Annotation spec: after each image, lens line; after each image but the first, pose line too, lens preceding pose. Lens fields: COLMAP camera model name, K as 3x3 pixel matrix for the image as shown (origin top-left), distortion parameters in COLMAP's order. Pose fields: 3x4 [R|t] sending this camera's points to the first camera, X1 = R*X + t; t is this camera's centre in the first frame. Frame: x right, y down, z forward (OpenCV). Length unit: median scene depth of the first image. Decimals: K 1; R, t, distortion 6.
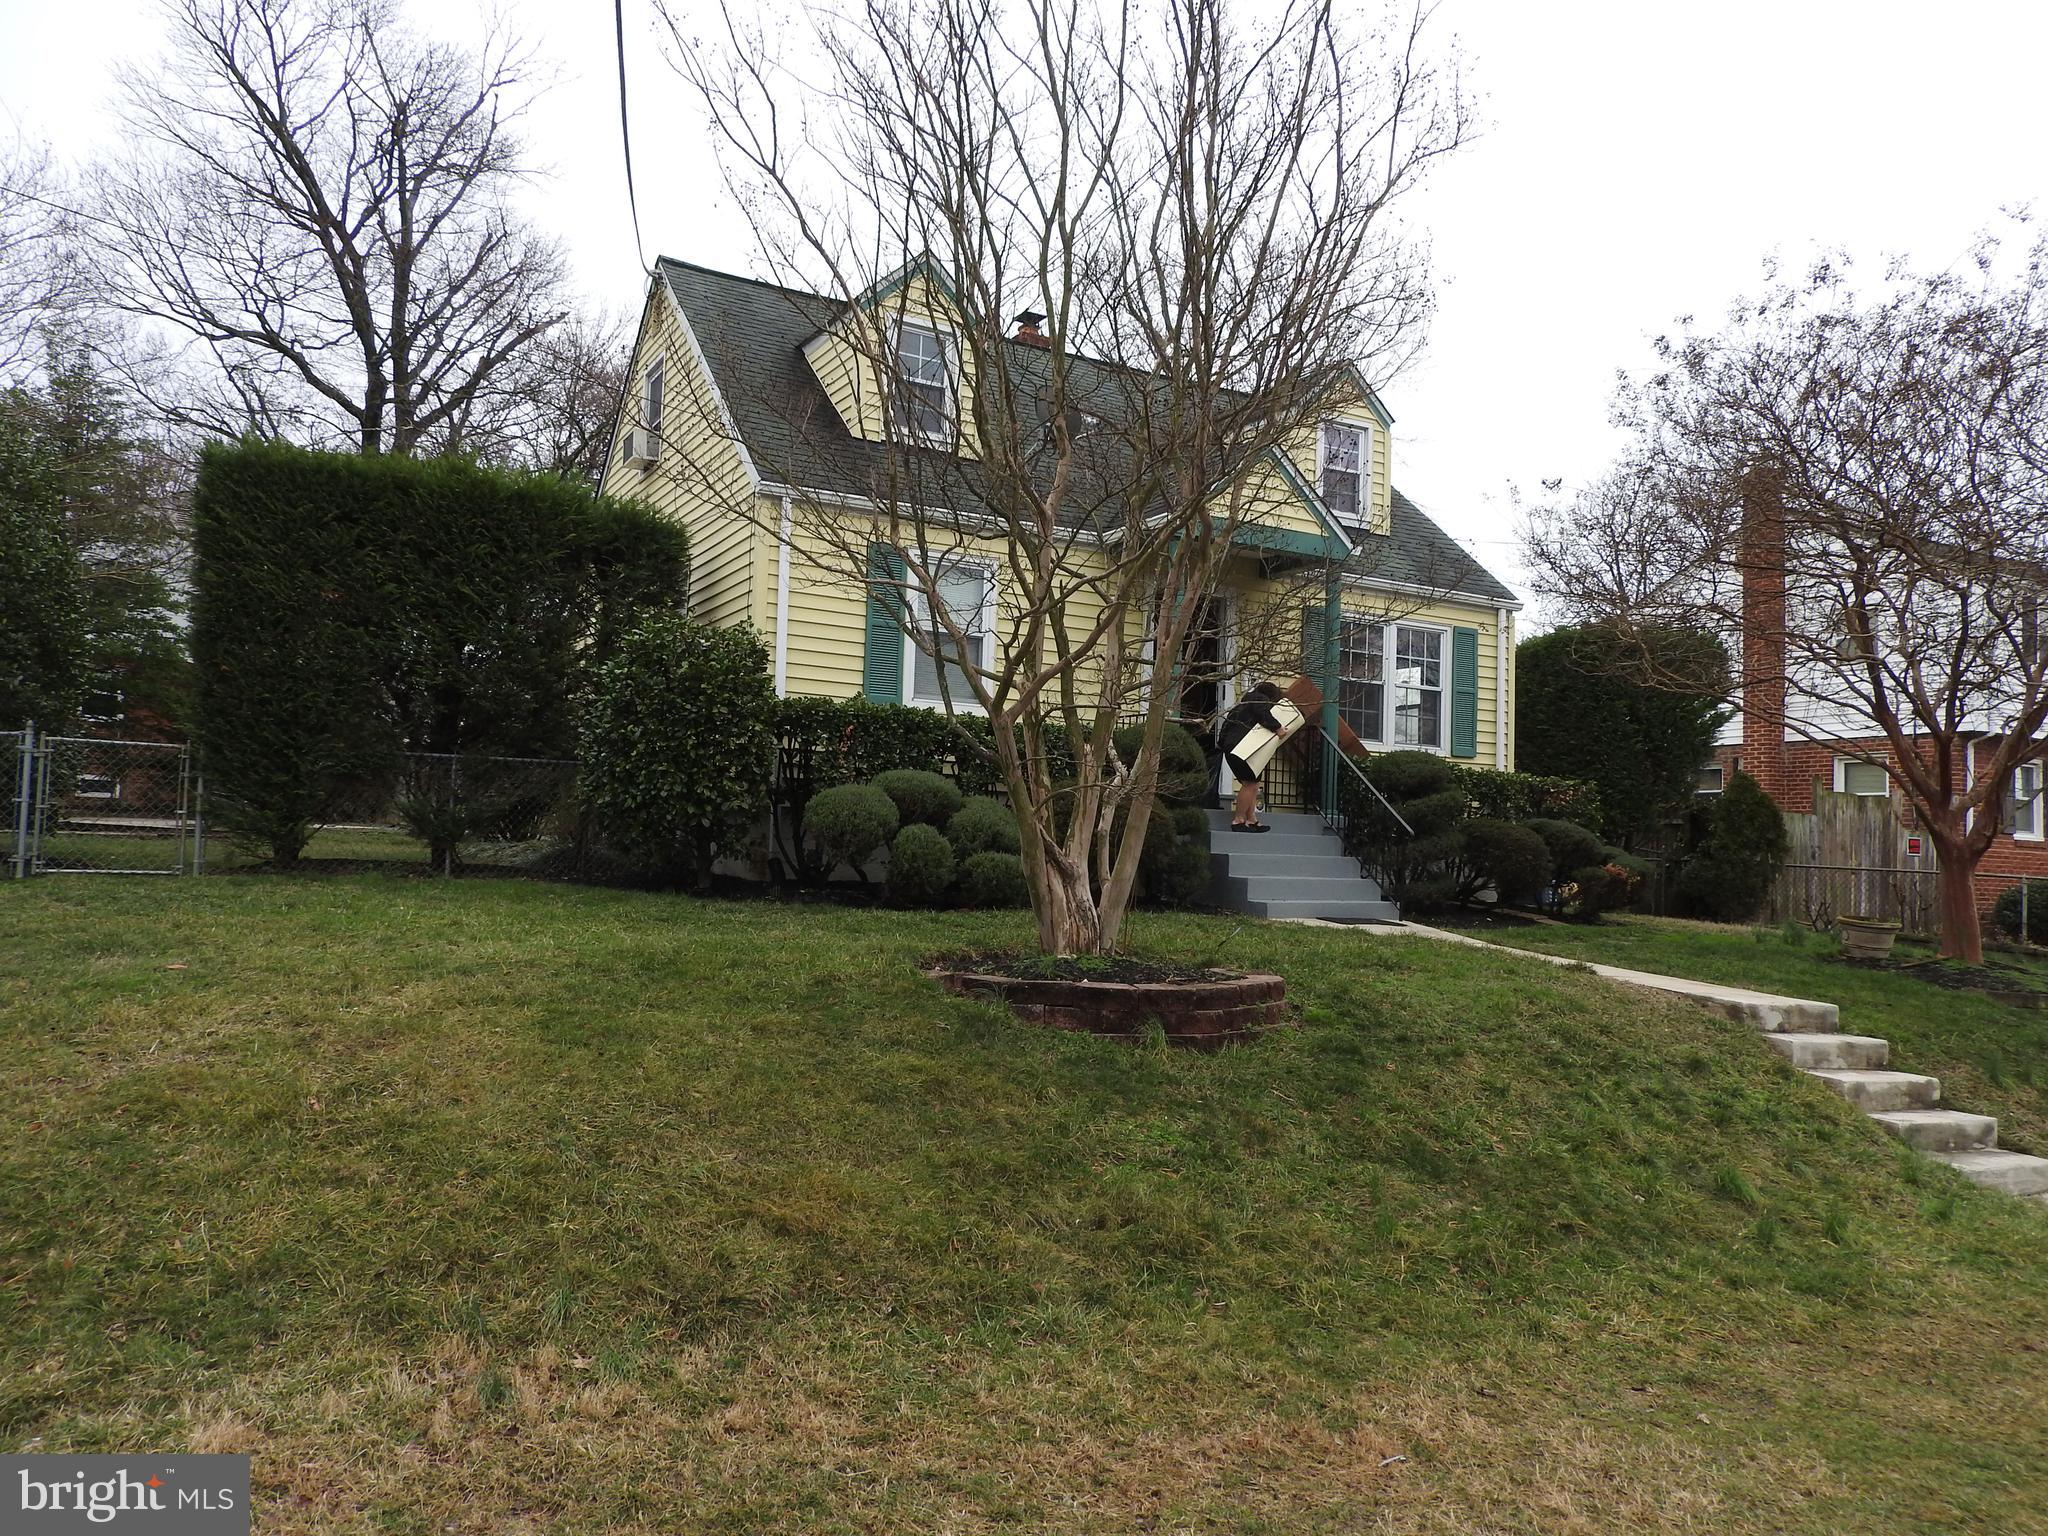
lens RADIAL K [[1469.5, 0, 1024.0], [0, 1469.5, 768.0], [0, 0, 1]] dist [0.006711, -0.003975]
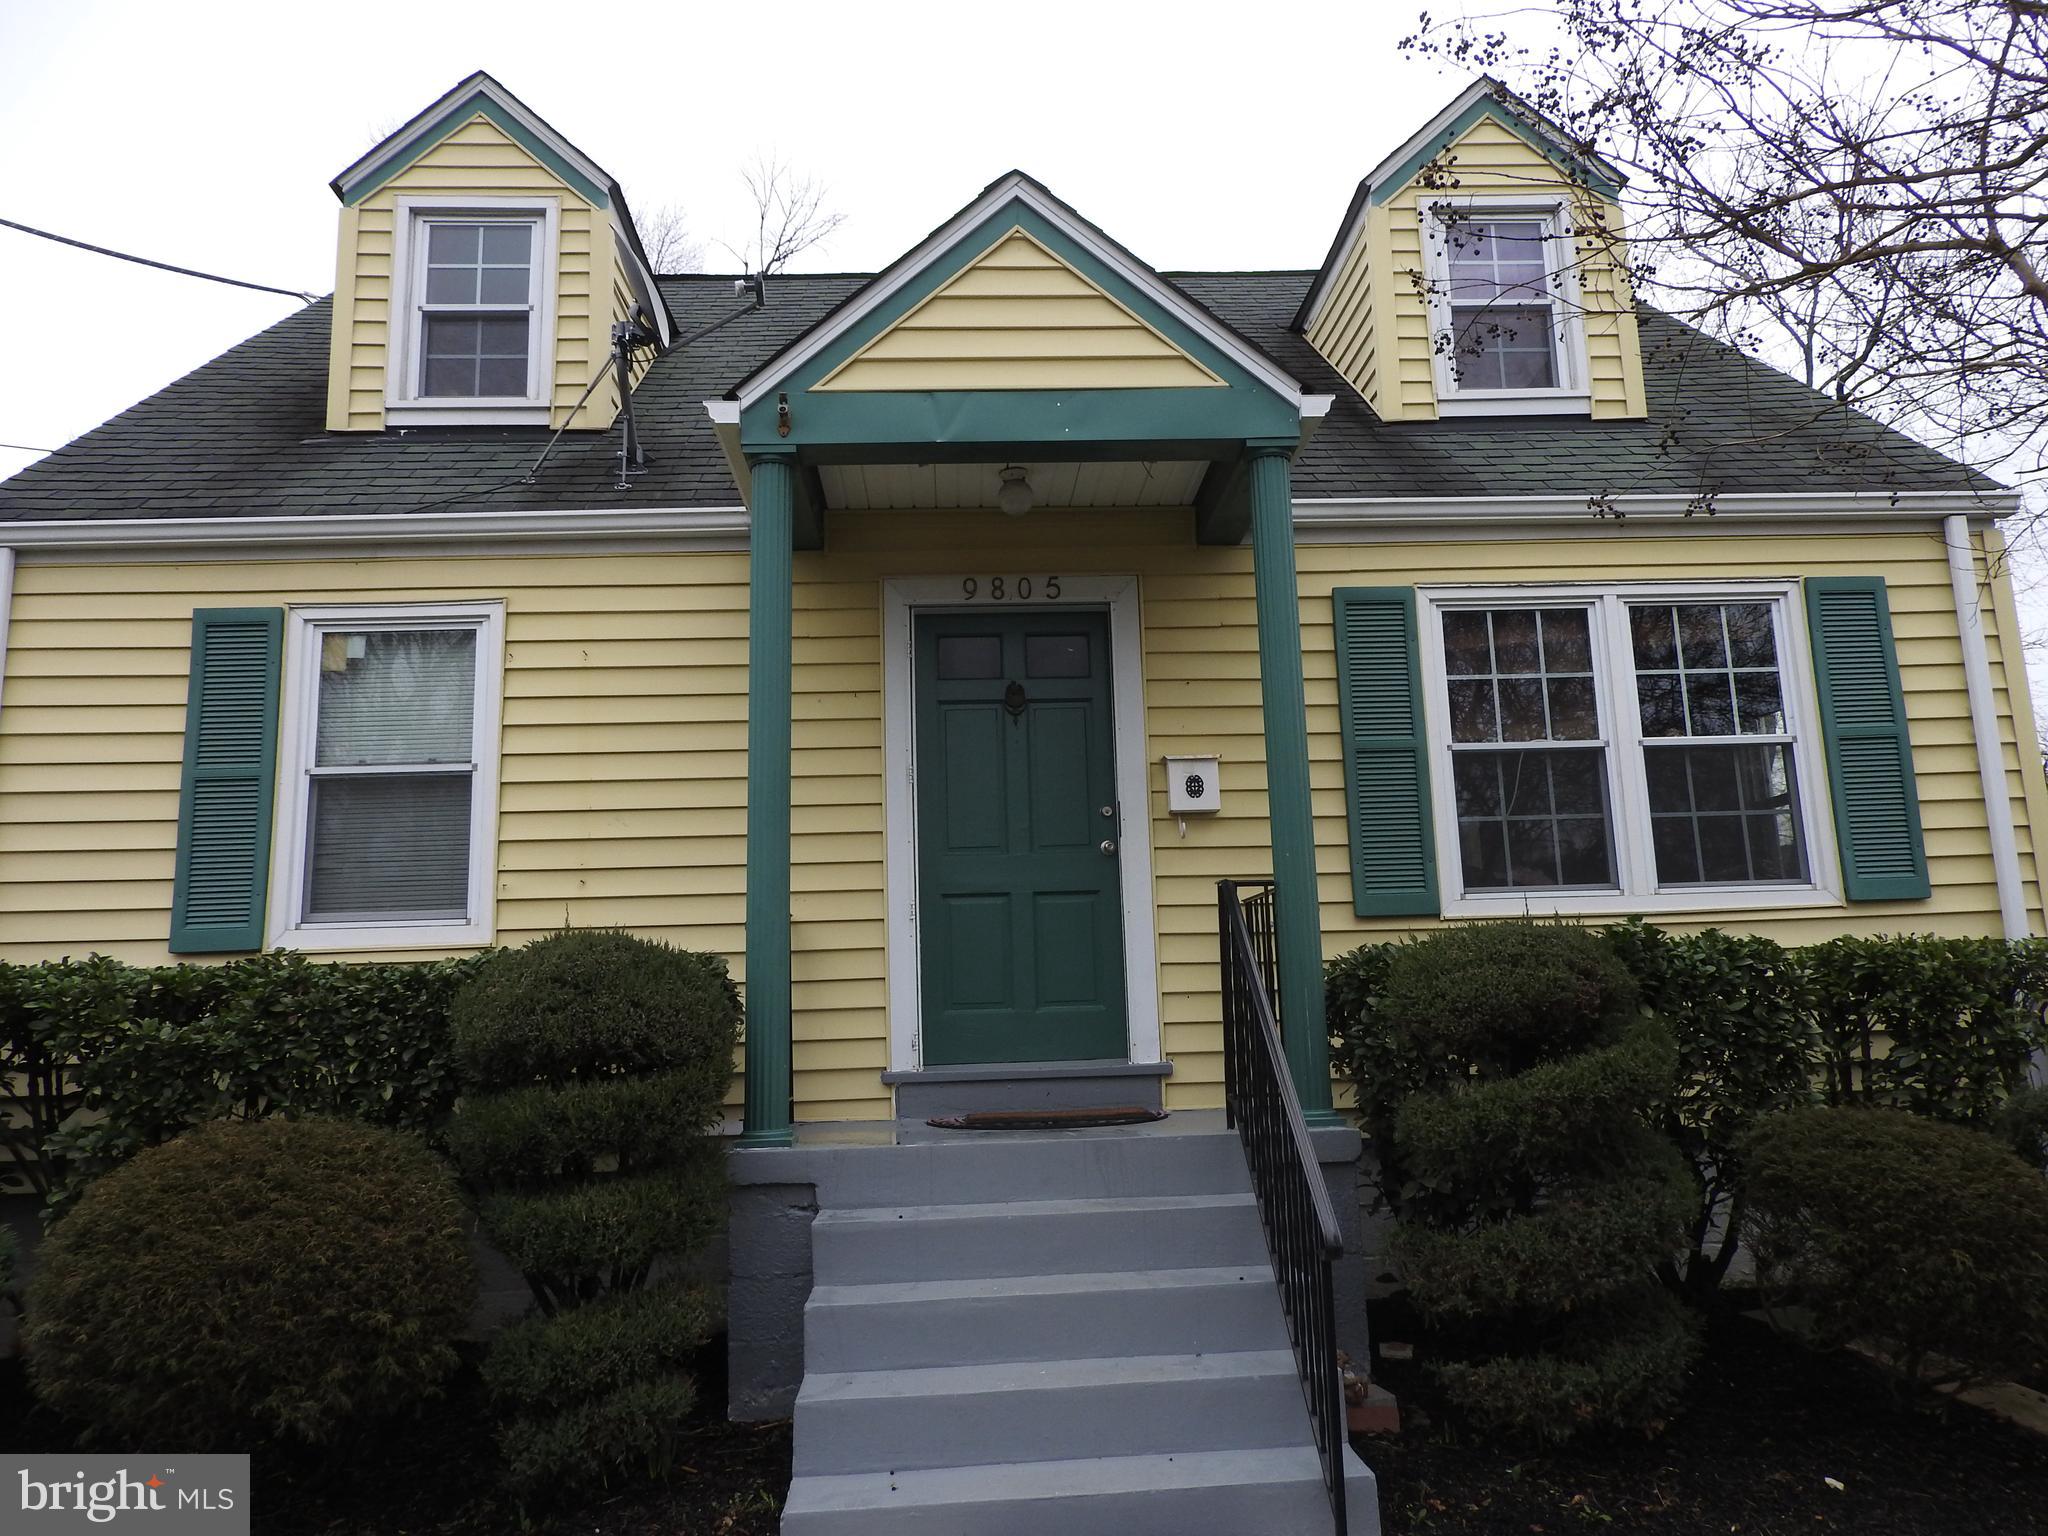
lens RADIAL K [[1469.5, 0, 1024.0], [0, 1469.5, 768.0], [0, 0, 1]] dist [0.006711, -0.003975]
pose [[0.891990, -0.143322, -0.428733, 0.334967], [0.090380, 0.985803, -0.141508, -0.009967], [0.442928, 0.087475, 0.892280, 0.691022]]
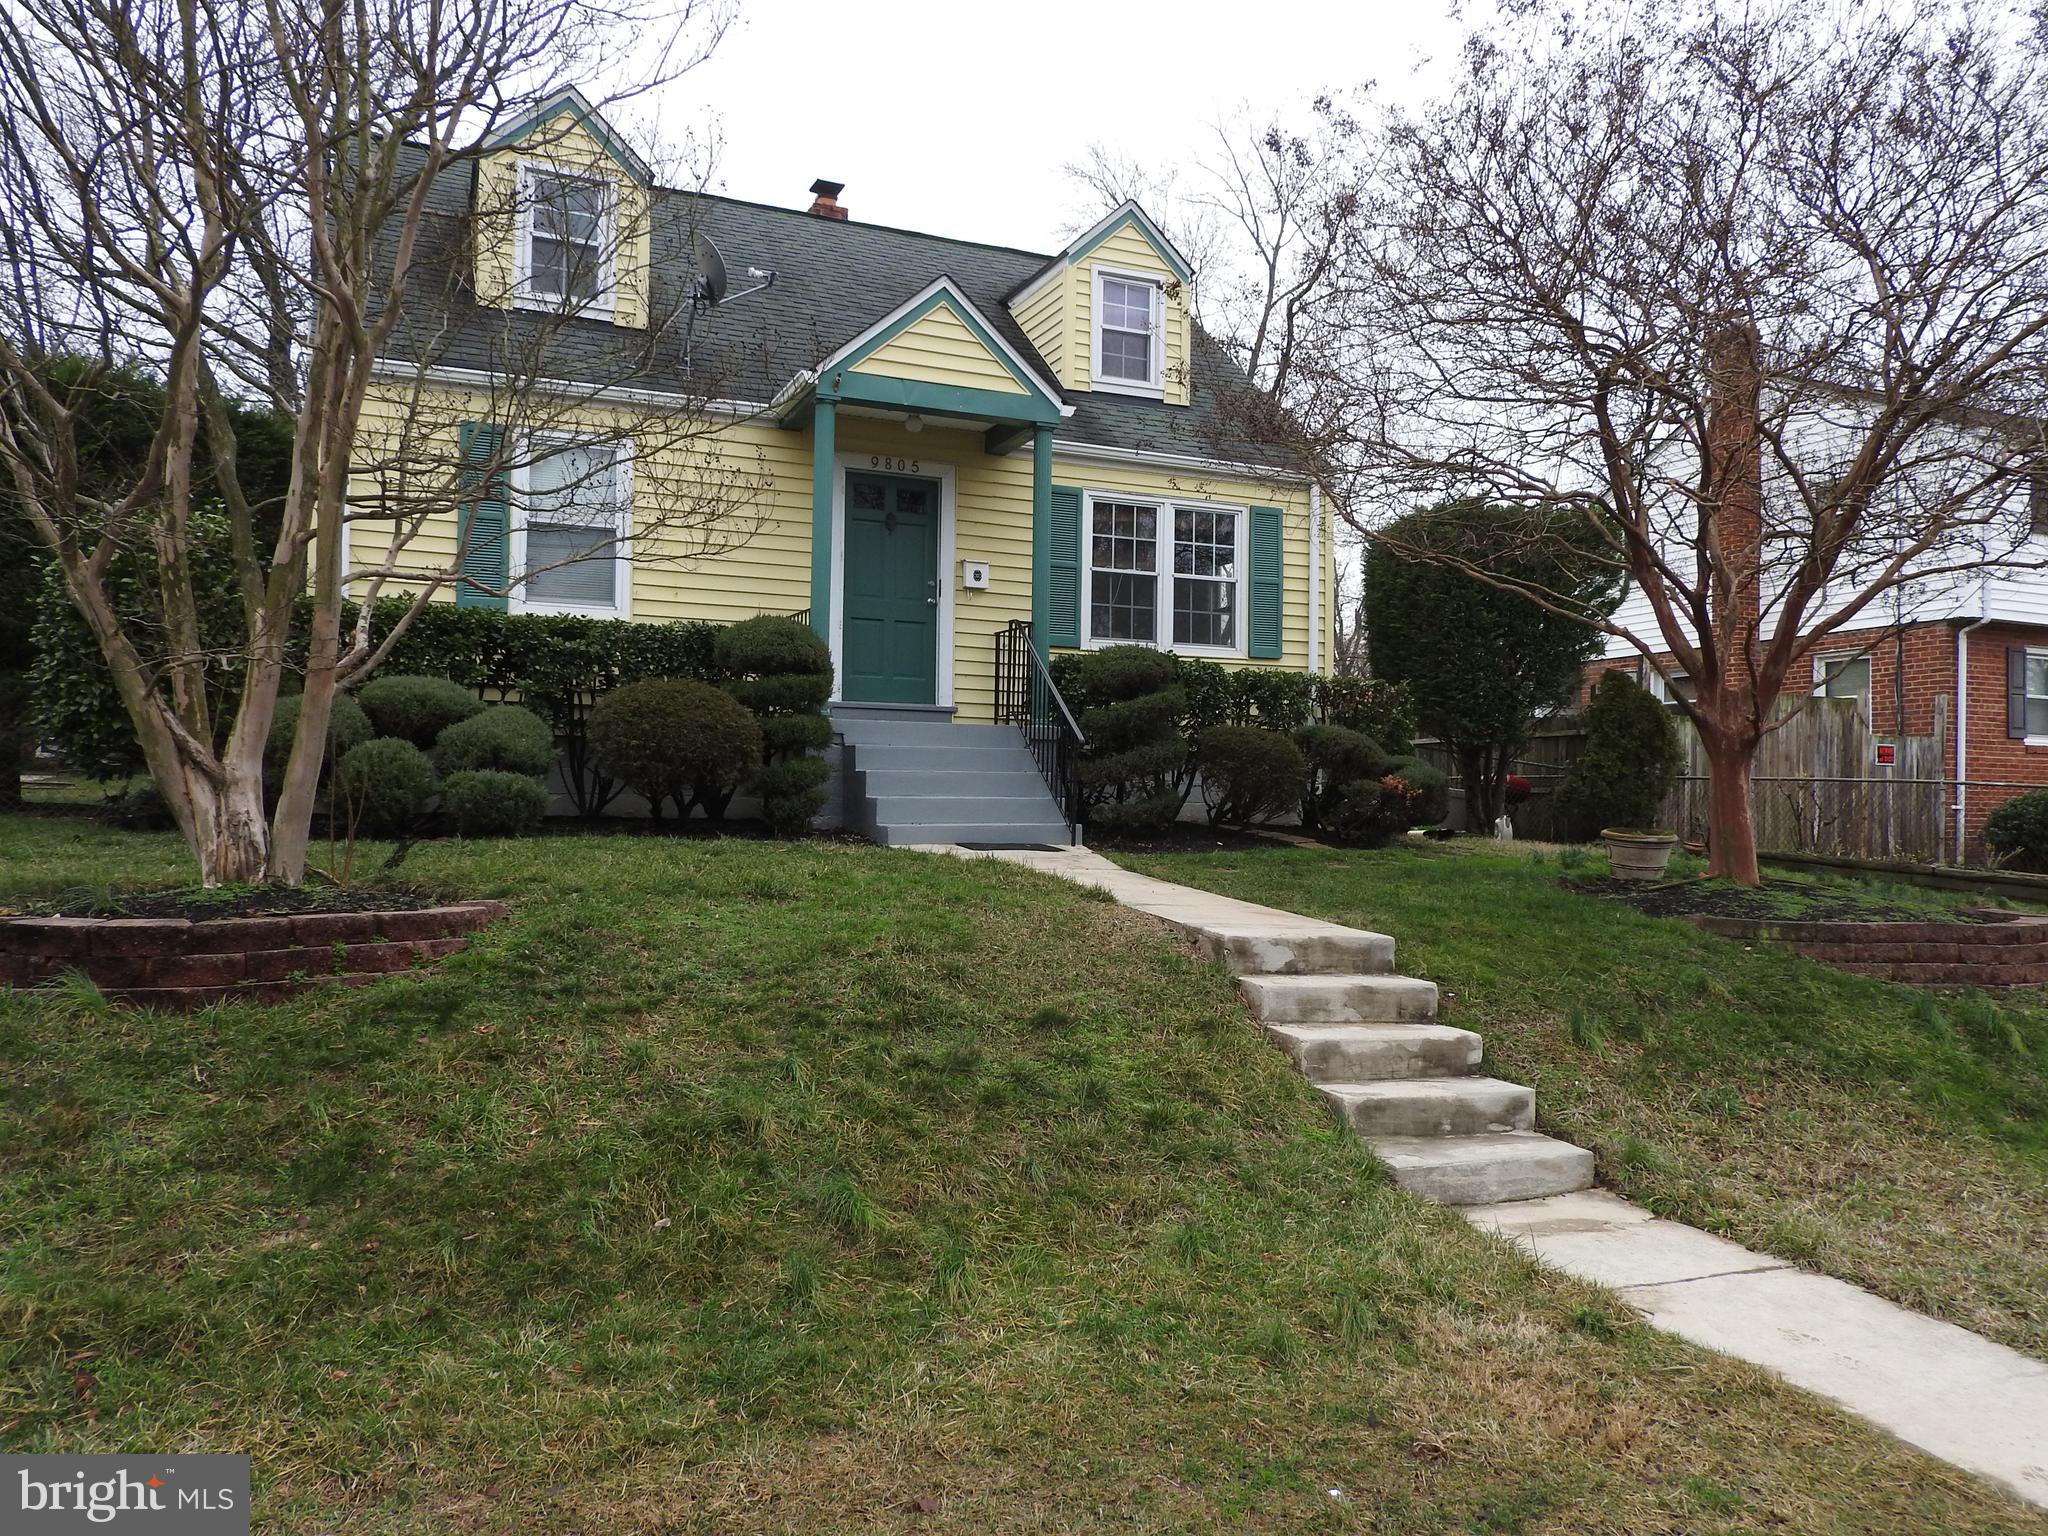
lens RADIAL K [[1469.5, 0, 1024.0], [0, 1469.5, 768.0], [0, 0, 1]] dist [0.006711, -0.003975]
pose [[0.994768, -0.024749, -0.099121, 0.303878], [0.027988, 0.999114, 0.031425, 0.031784], [0.098256, -0.034034, 0.994579, 0.164628]]
